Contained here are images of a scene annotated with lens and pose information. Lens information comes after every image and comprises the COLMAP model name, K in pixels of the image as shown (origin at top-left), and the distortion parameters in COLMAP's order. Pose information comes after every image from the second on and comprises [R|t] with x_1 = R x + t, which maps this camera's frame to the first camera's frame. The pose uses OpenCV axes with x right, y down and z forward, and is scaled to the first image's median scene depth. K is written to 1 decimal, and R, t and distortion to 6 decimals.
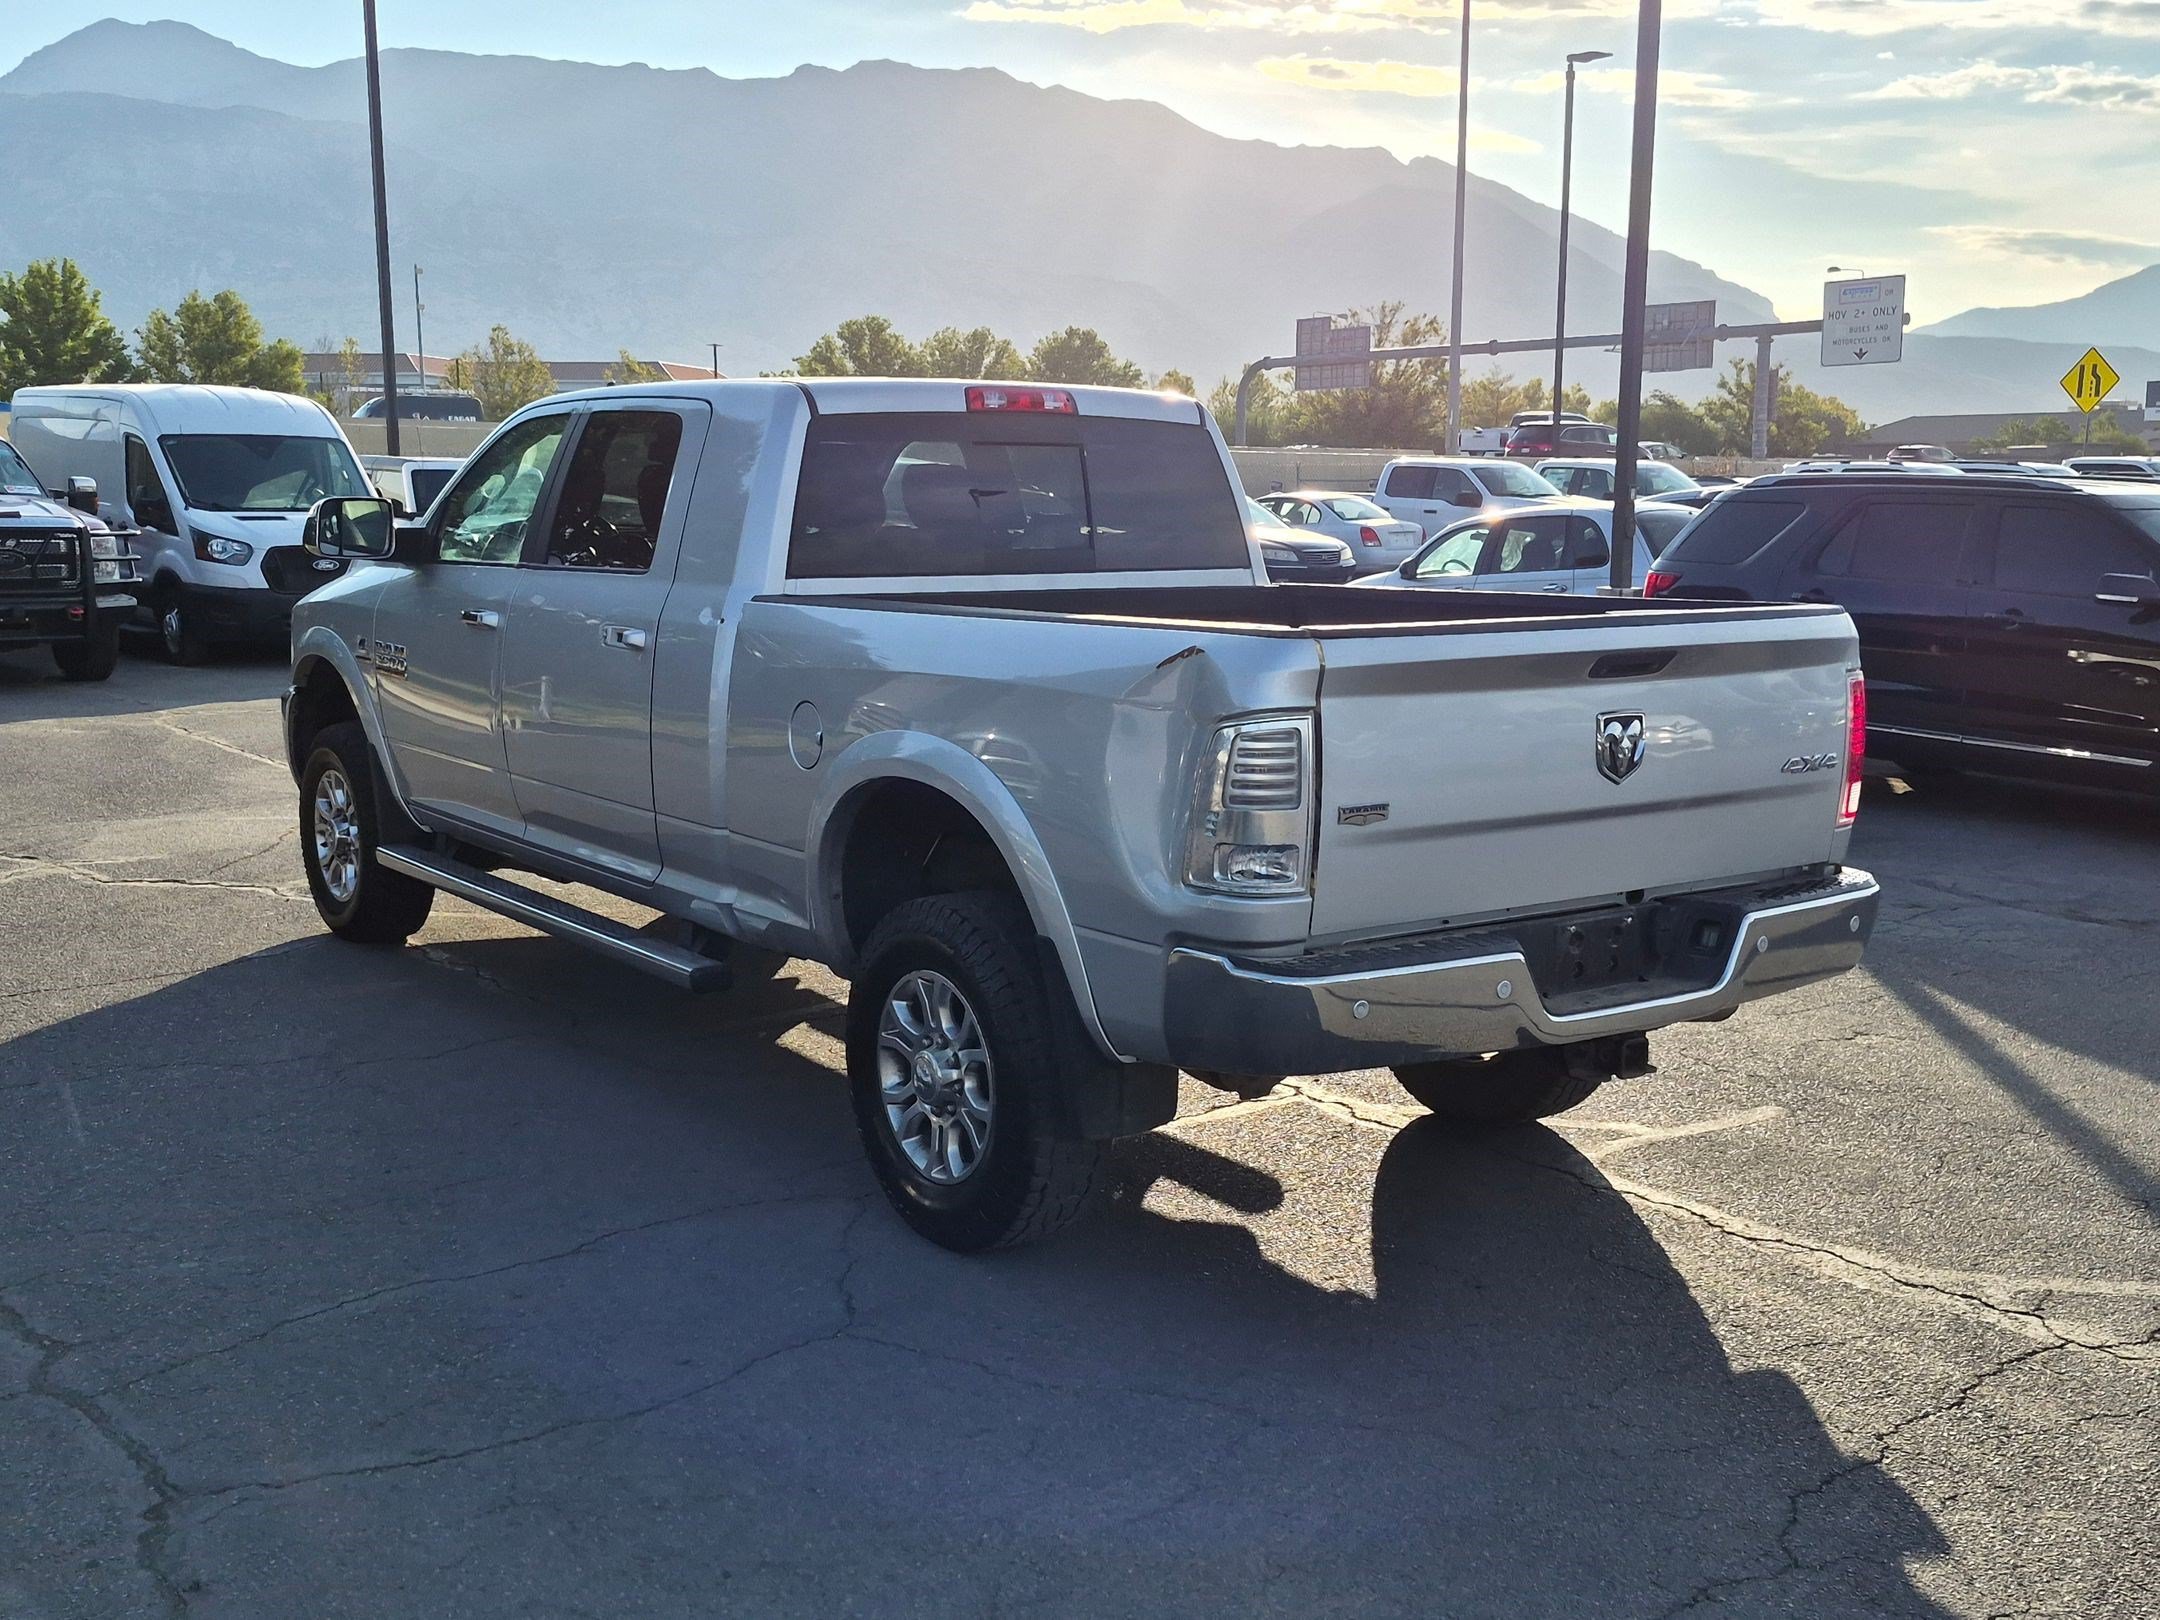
lens RADIAL K [[2220.2, 0, 1039.7], [0, 2220.2, 817.8], [0, 0, 1]] dist [0.149179, -0.263658]
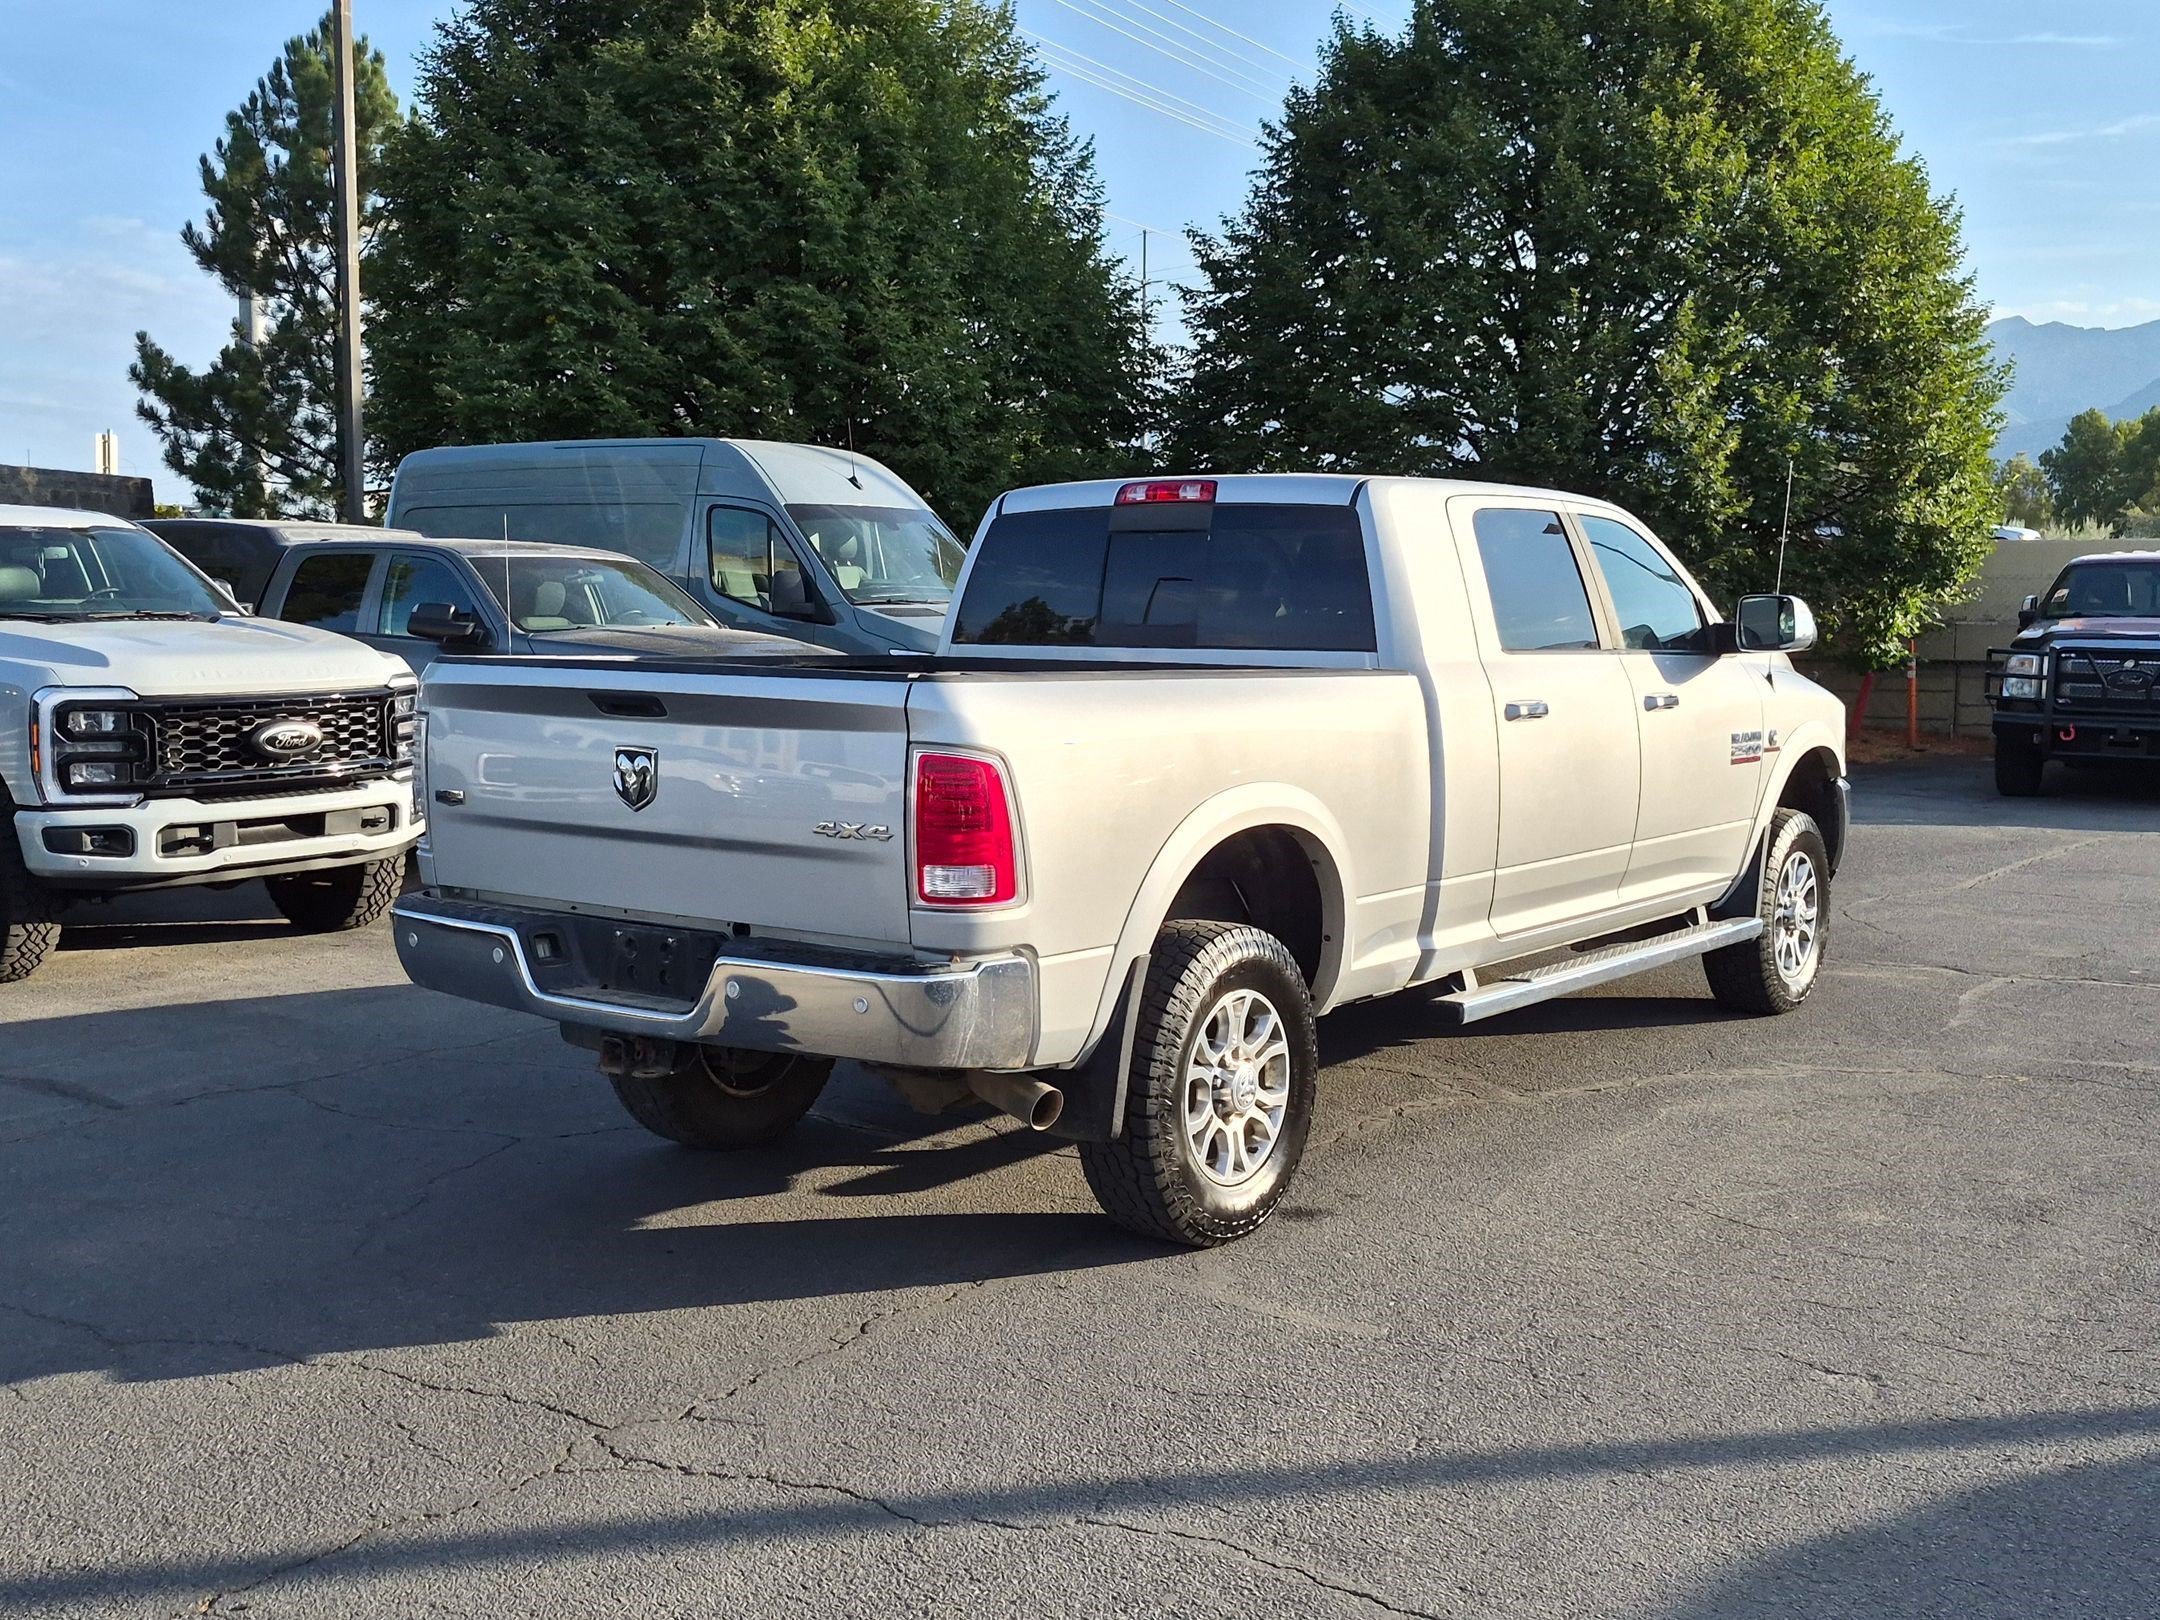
lens RADIAL K [[2182.6, 0, 1051.8], [0, 2182.6, 810.5], [0, 0, 1]] dist [0.110191, -0.003303]
pose [[0.323270, 0.085586, -0.942429, 1.309745], [-0.147387, 0.988302, 0.039195, -0.085883], [0.934759, 0.126231, 0.332103, 0.792334]]
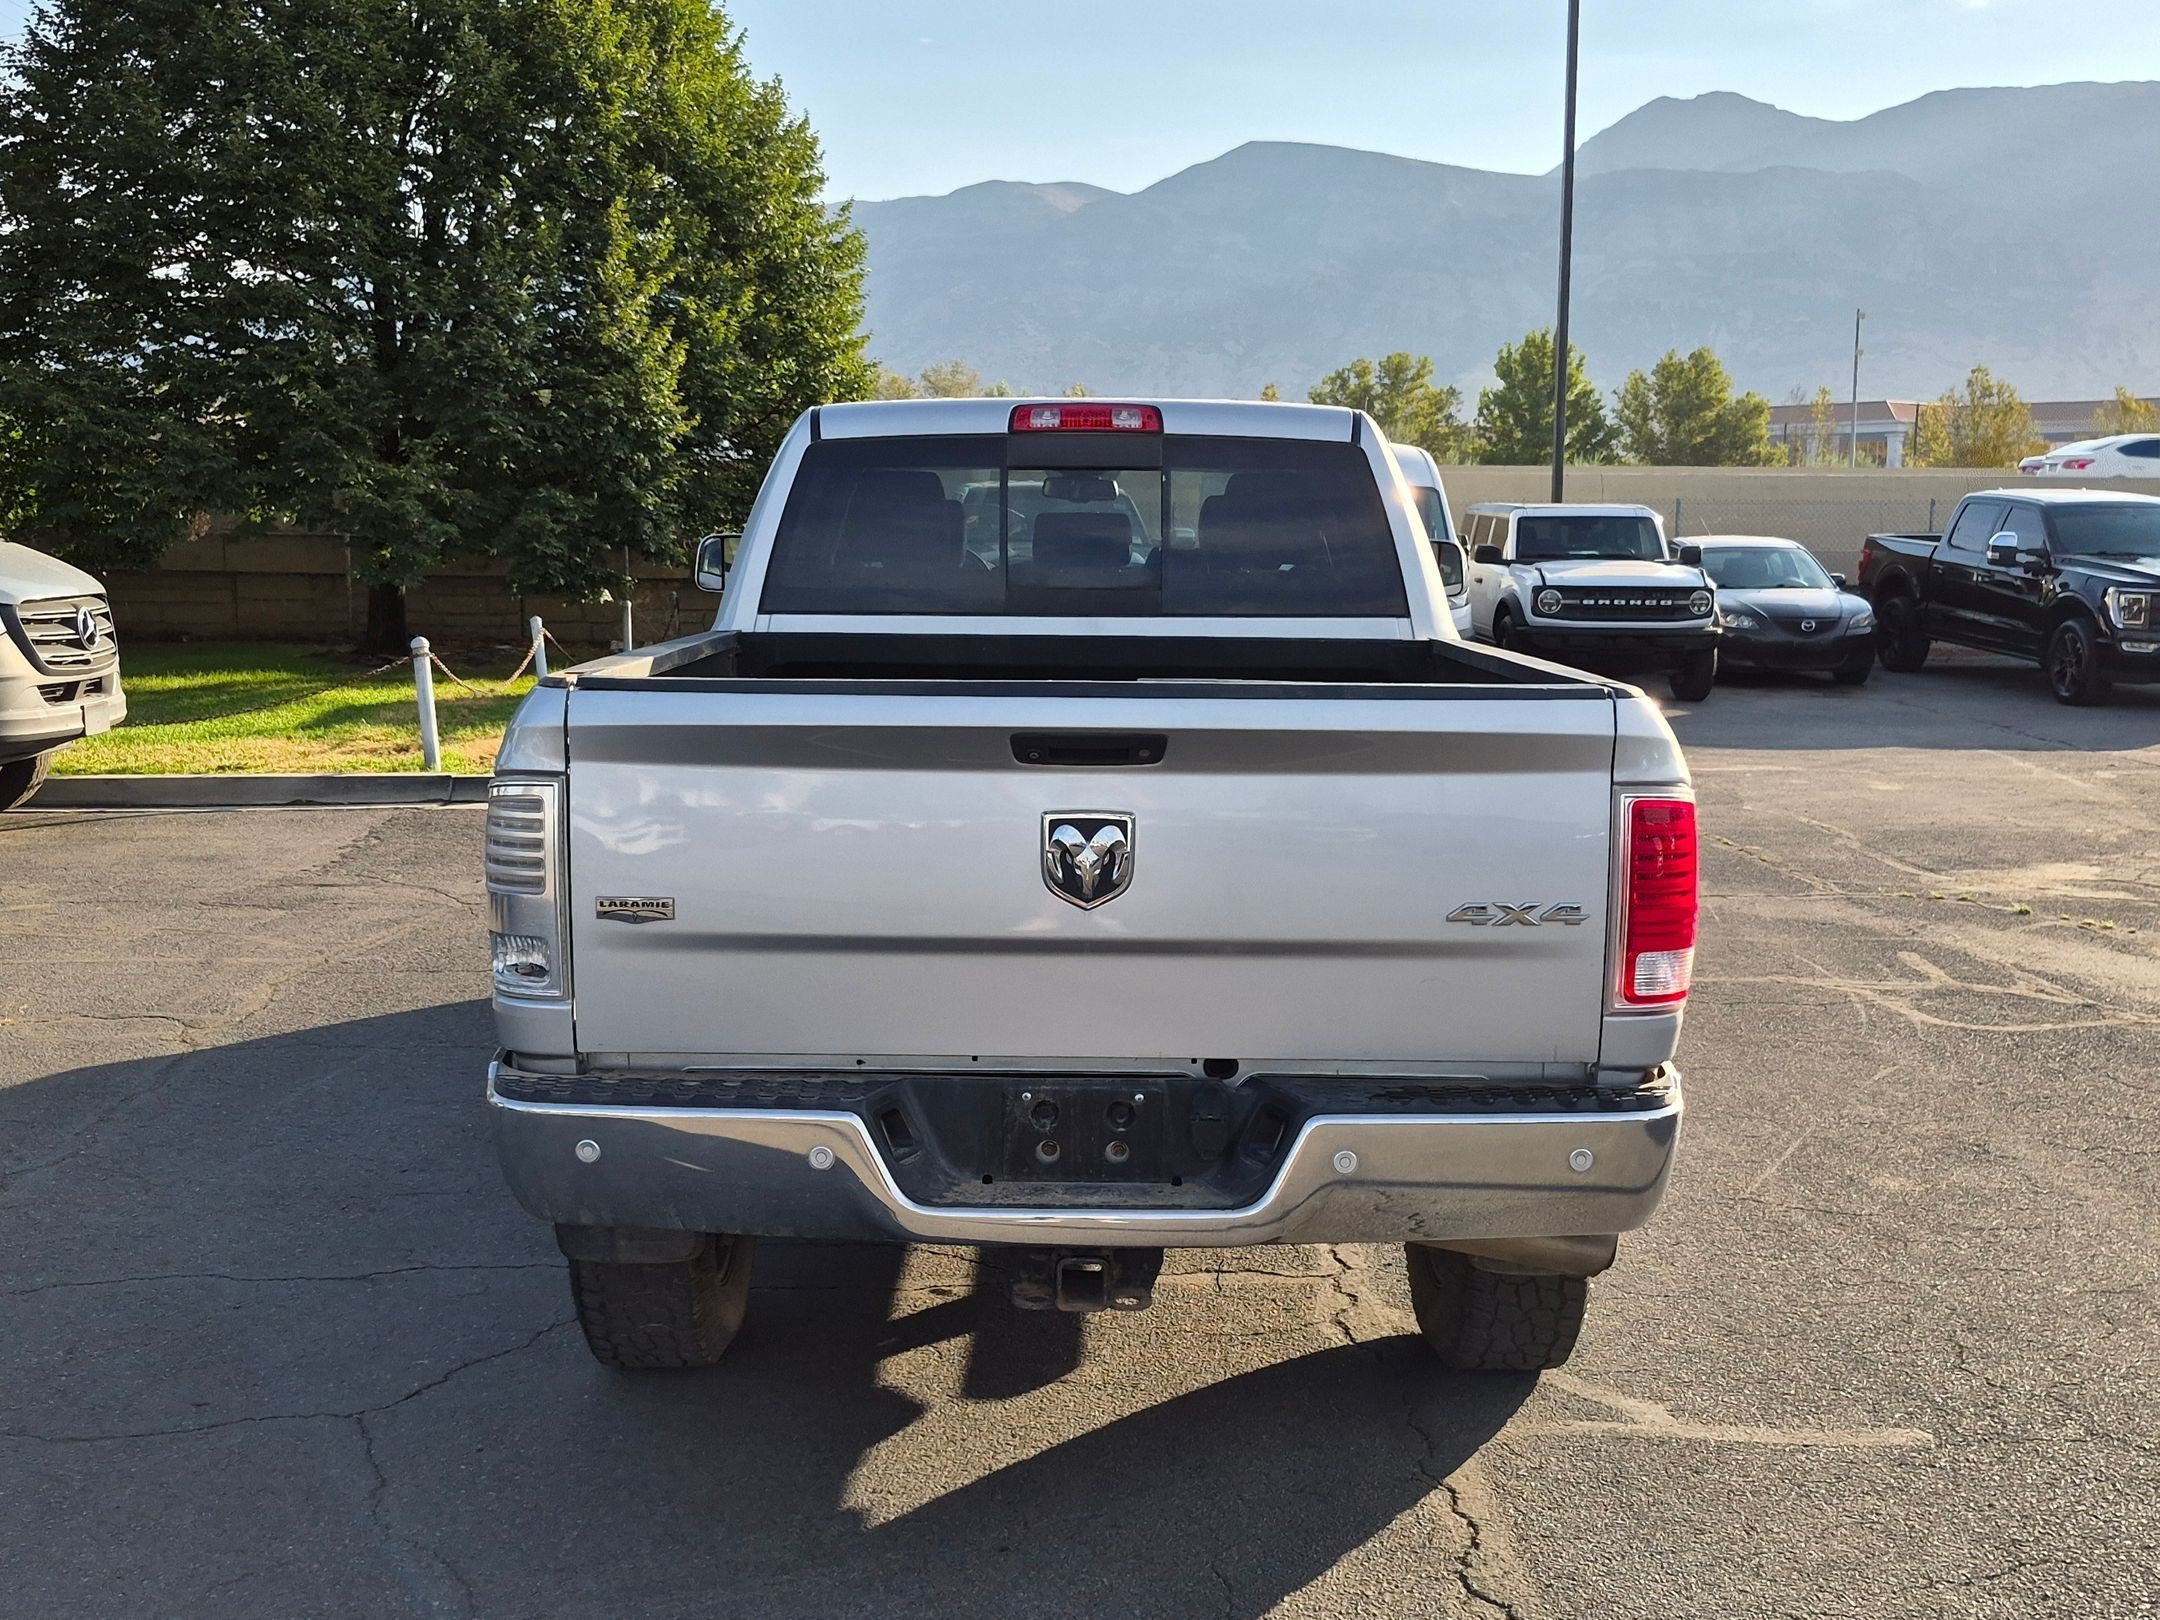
lens RADIAL K [[2220.2, 0, 1039.7], [0, 2220.2, 817.8], [0, 0, 1]] dist [0.149179, -0.263658]
pose [[0.813700, 0.075804, -0.576321, 0.637127], [-0.088557, 0.996053, 0.005979, -0.046353], [0.574500, 0.046172, 0.817201, 0.372245]]
